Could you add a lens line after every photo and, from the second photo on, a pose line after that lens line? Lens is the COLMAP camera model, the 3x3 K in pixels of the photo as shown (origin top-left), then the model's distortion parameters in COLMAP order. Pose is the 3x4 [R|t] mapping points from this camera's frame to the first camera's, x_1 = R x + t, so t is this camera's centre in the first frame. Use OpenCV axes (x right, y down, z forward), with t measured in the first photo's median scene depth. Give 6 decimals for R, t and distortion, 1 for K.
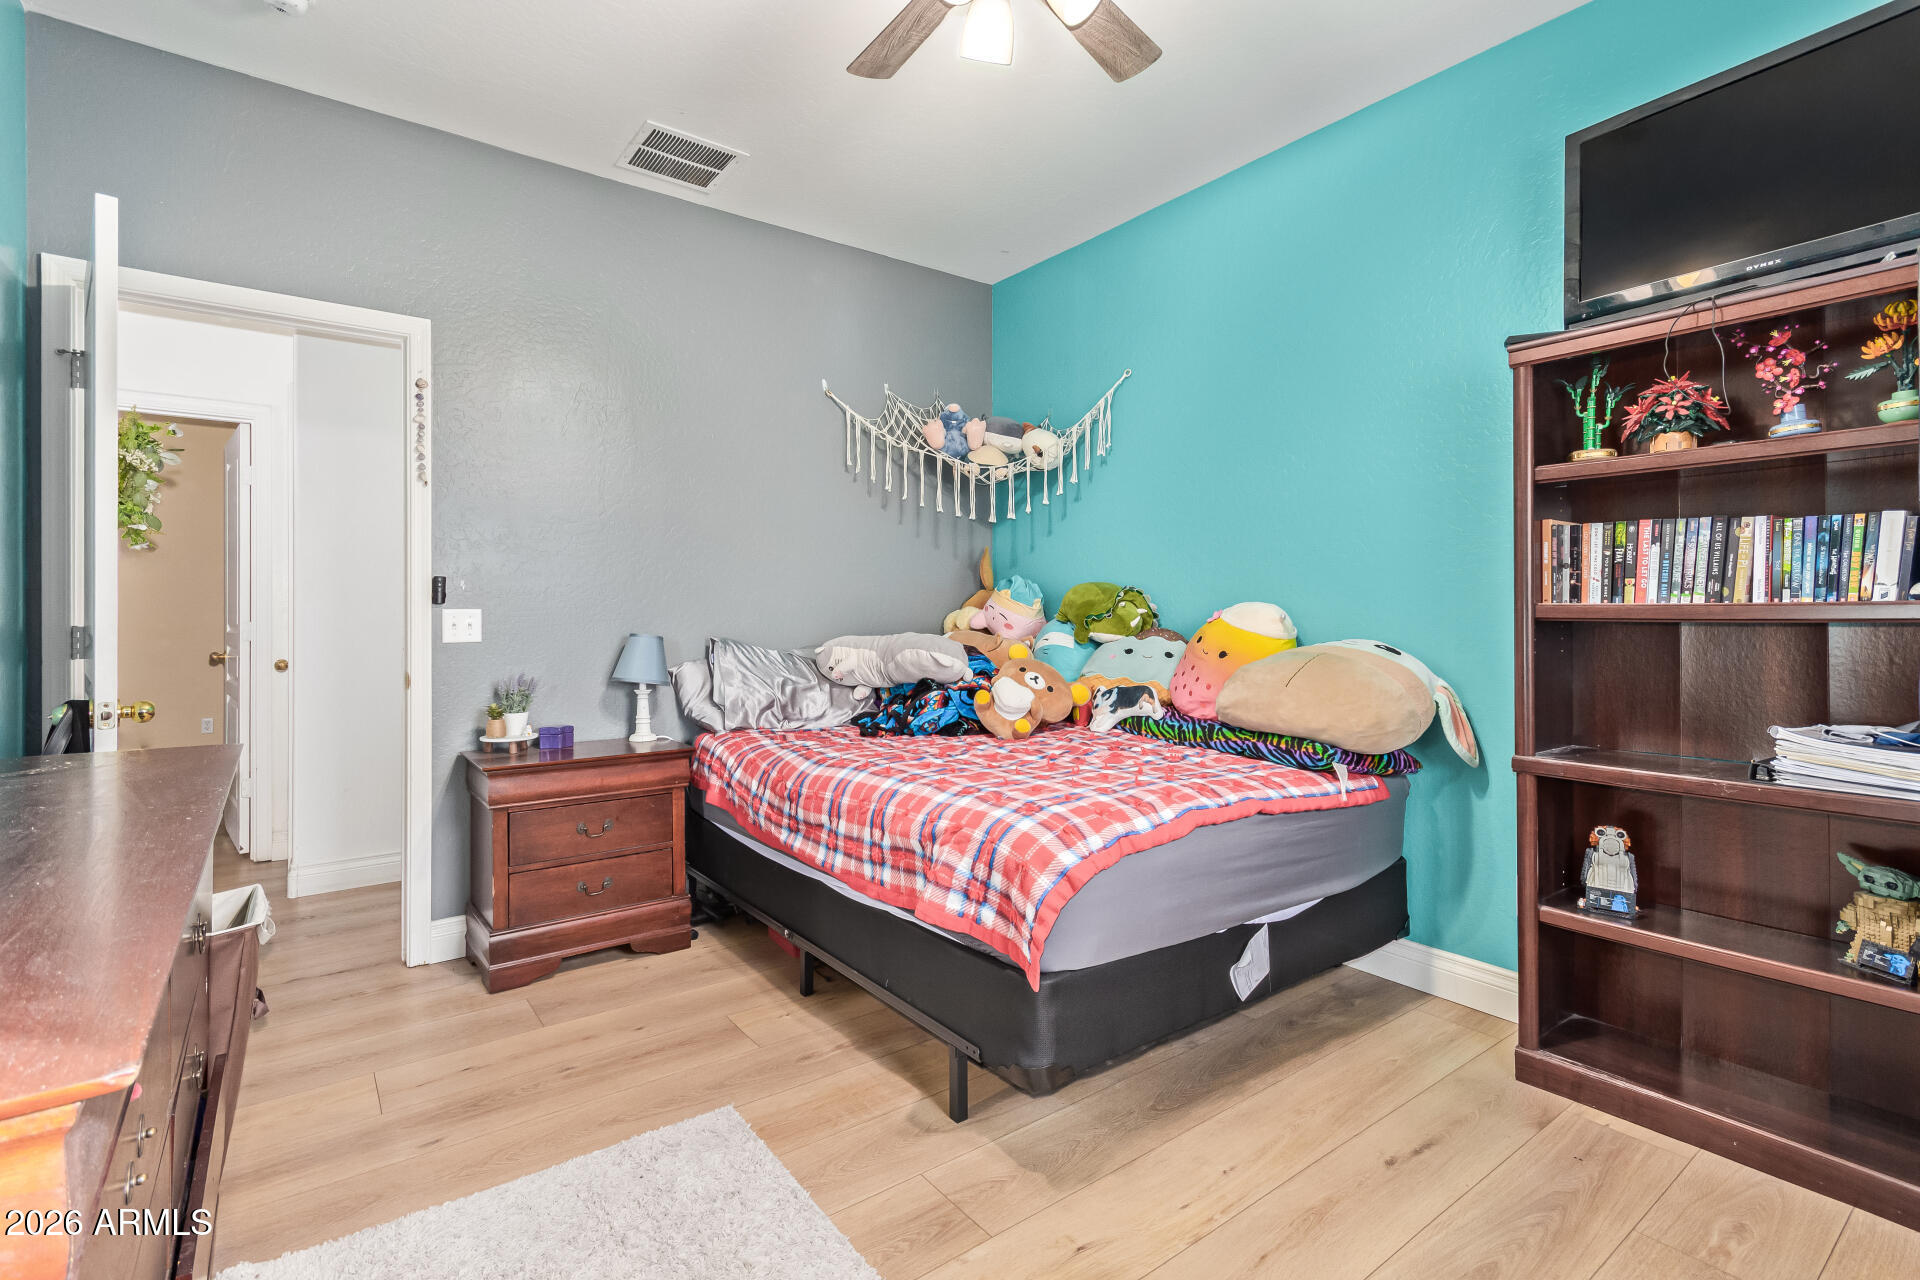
lens RADIAL K [[885.0, 0, 966.2], [0, 885.0, 616.8], [0, 0, 1]] dist [-0.003968, -0.000267]
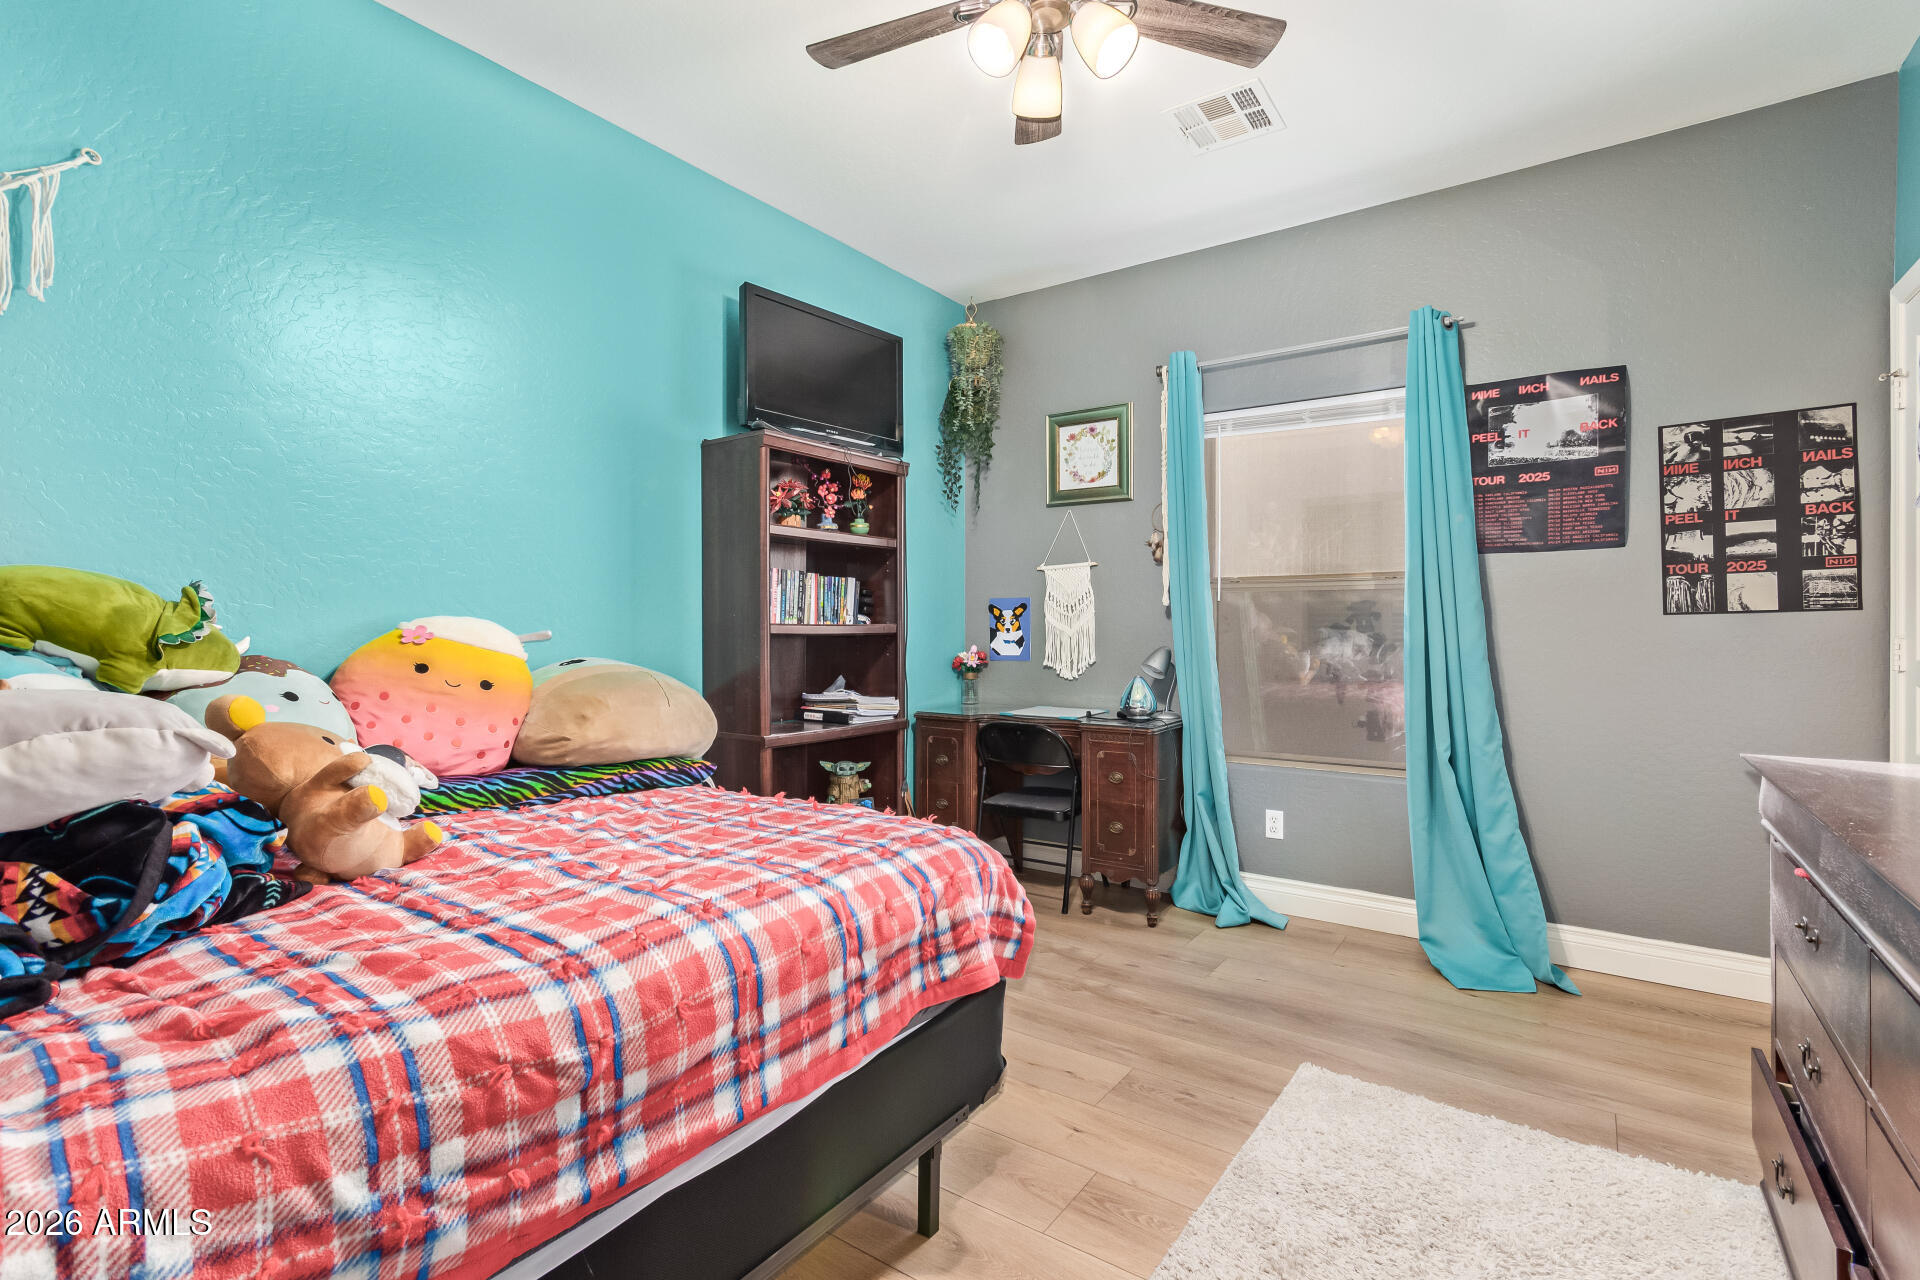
lens RADIAL K [[891.0, 0, 963.9], [0, 891.0, 630.4], [0, 0, 1]] dist [-0.001211, 0.000416]
pose [[-0.299157, 0.002534, 0.954201, -0.726252], [0.008123, 0.999967, -0.000109, -0.001121], [-0.954169, 0.007718, -0.299168, 1.075294]]
